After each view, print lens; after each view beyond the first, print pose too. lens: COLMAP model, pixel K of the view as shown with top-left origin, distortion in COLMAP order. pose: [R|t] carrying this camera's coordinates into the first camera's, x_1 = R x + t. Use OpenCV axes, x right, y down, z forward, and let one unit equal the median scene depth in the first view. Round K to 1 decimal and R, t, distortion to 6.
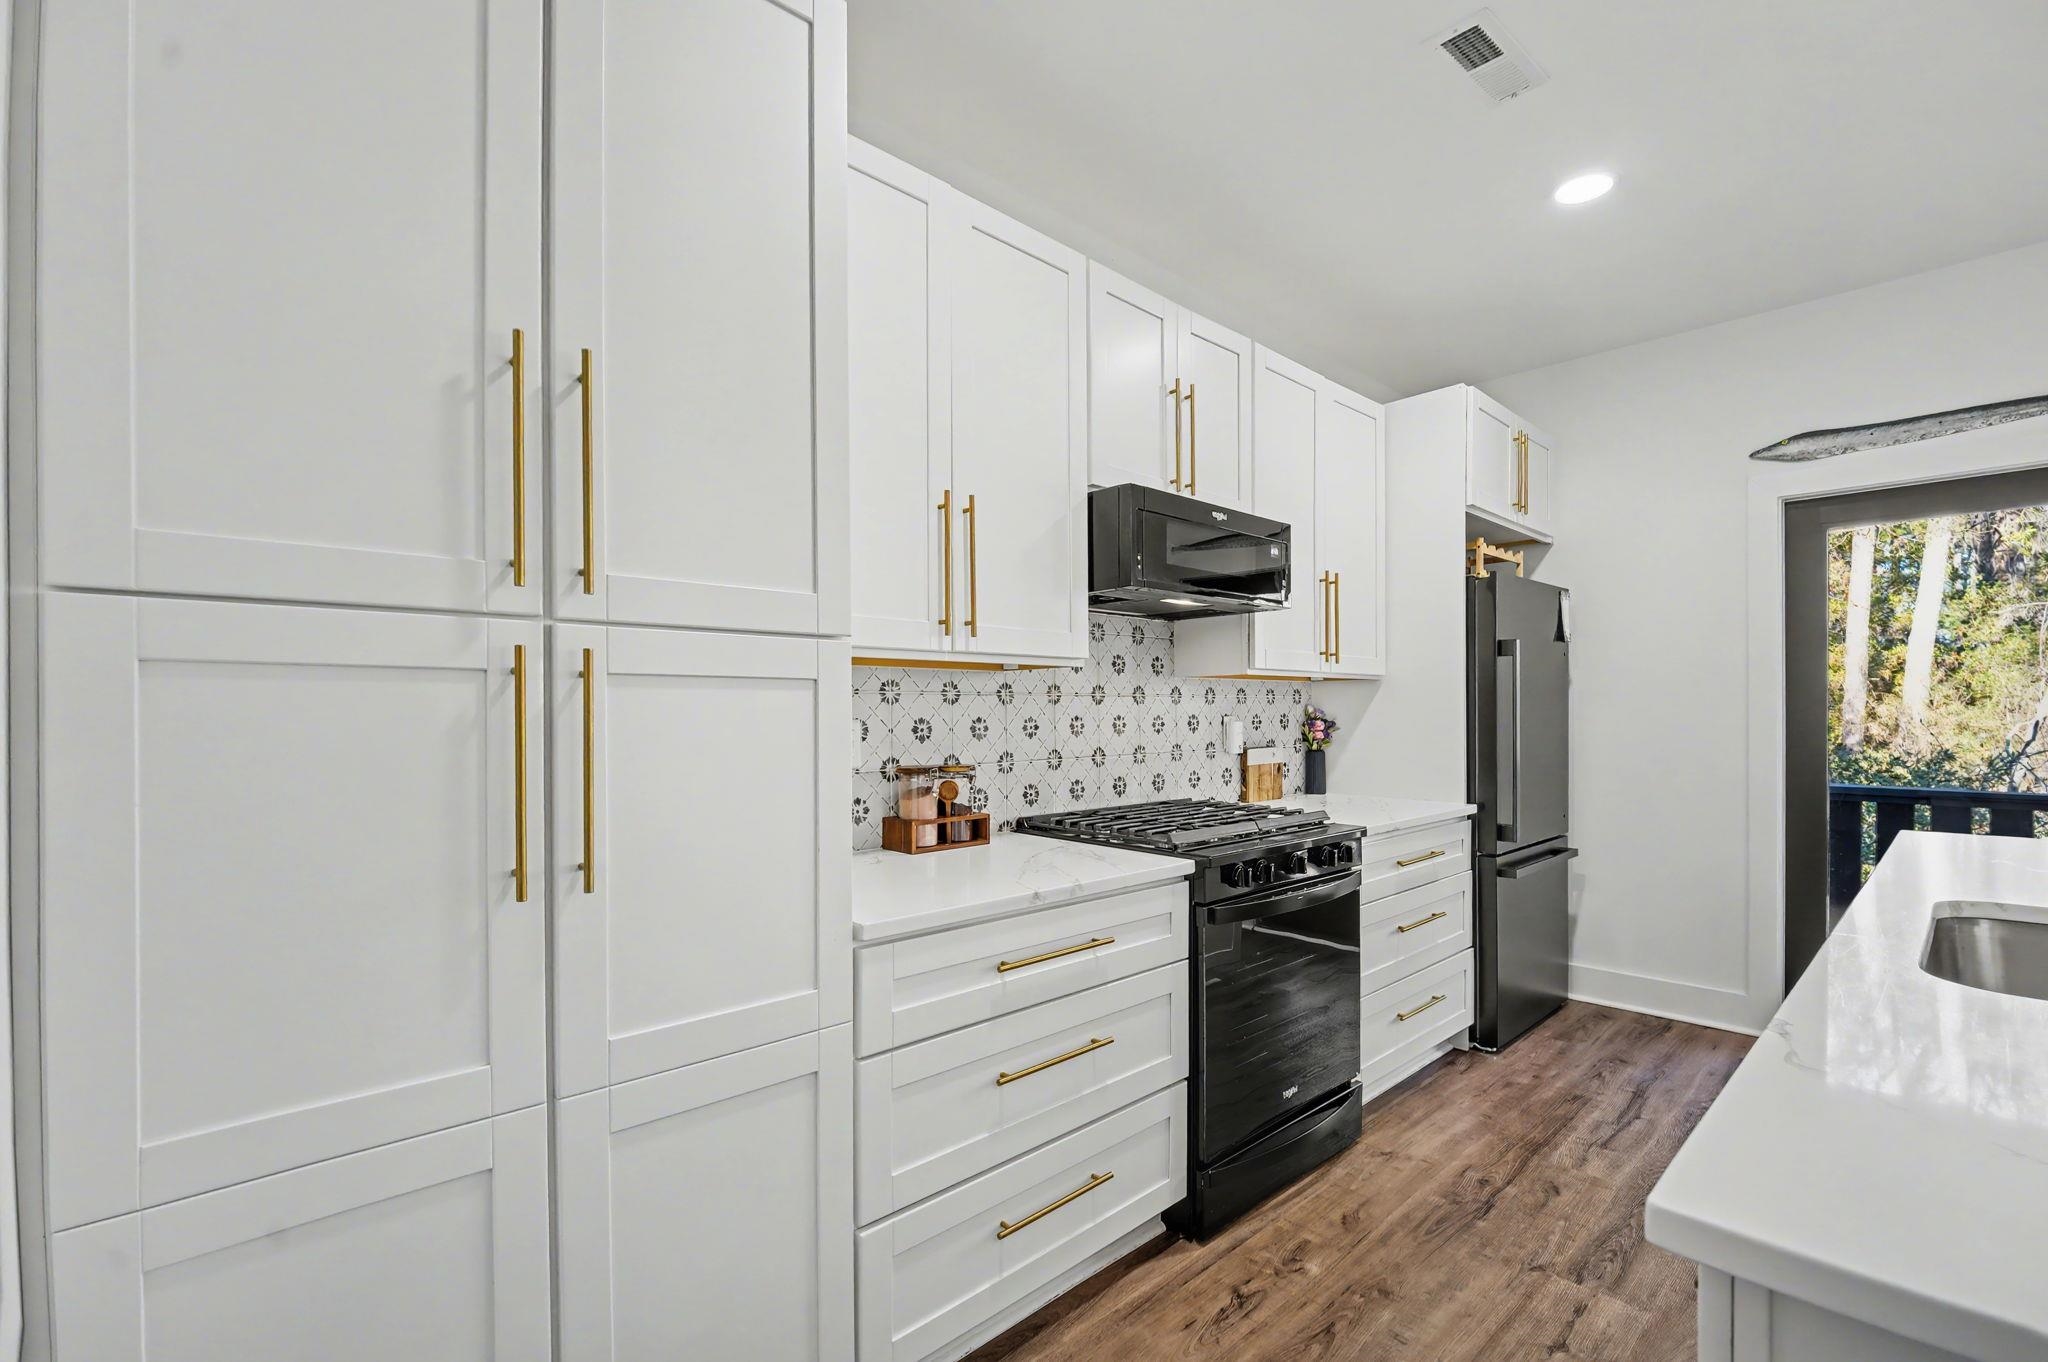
lens RADIAL K [[921.4, 0, 1040.3], [0, 921.4, 695.1], [0, 0, 1]] dist [-0.013192, -0.000680]
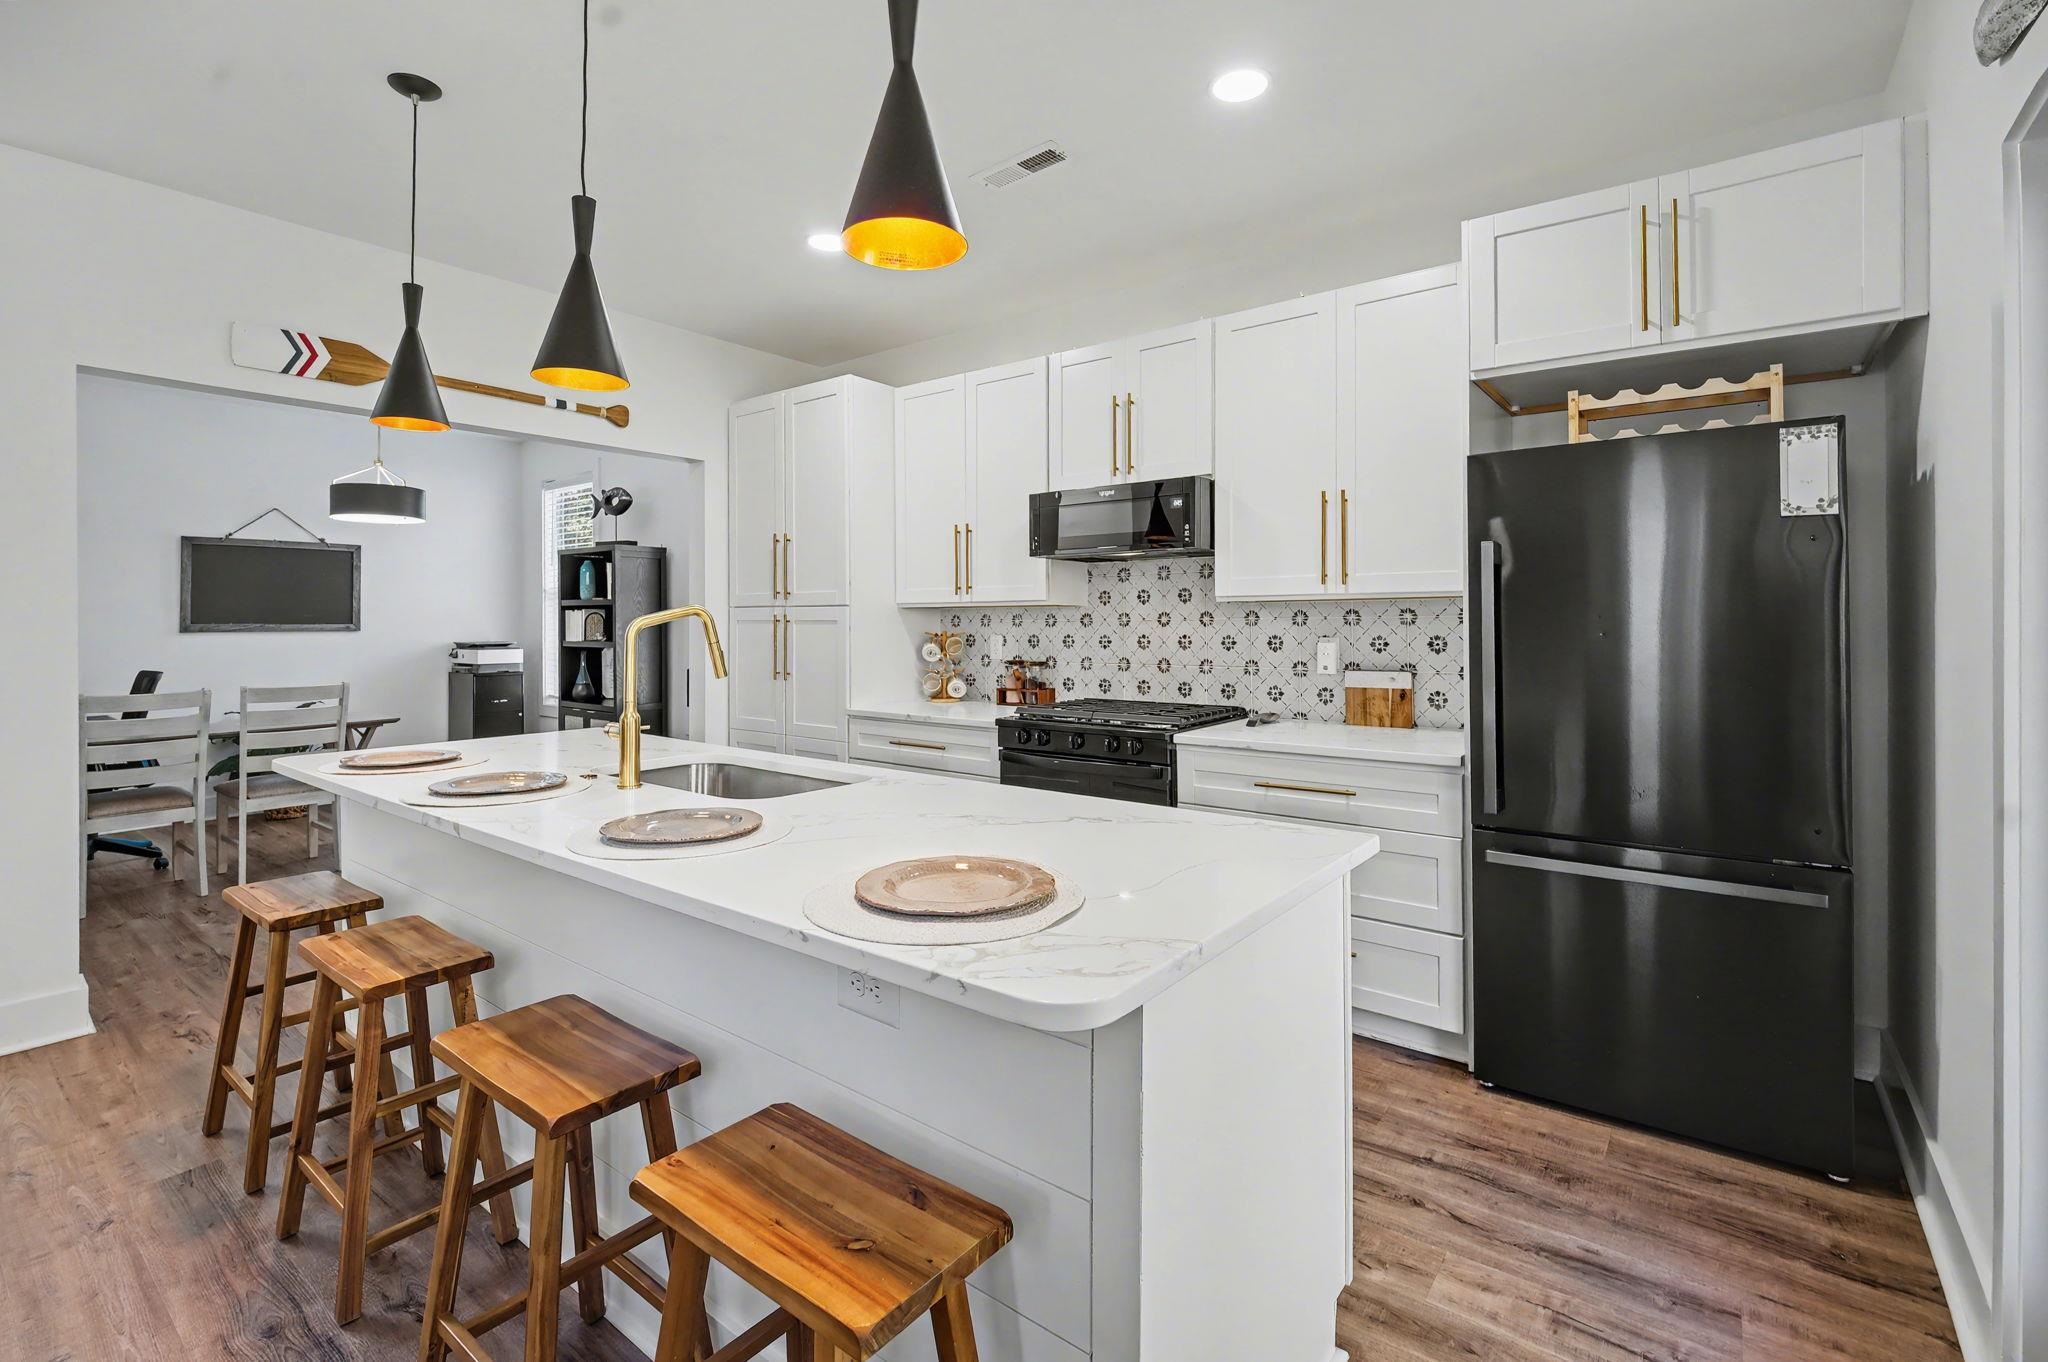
lens RADIAL K [[921.4, 0, 1017.6], [0, 921.4, 612.4], [0, 0, 1]] dist [-0.013192, -0.000680]
pose [[0.146275, -0.001240, -0.989243, 1.390395], [0.026190, 0.999654, 0.002619, -0.019882], [0.988897, -0.026292, 0.146257, 0.599778]]
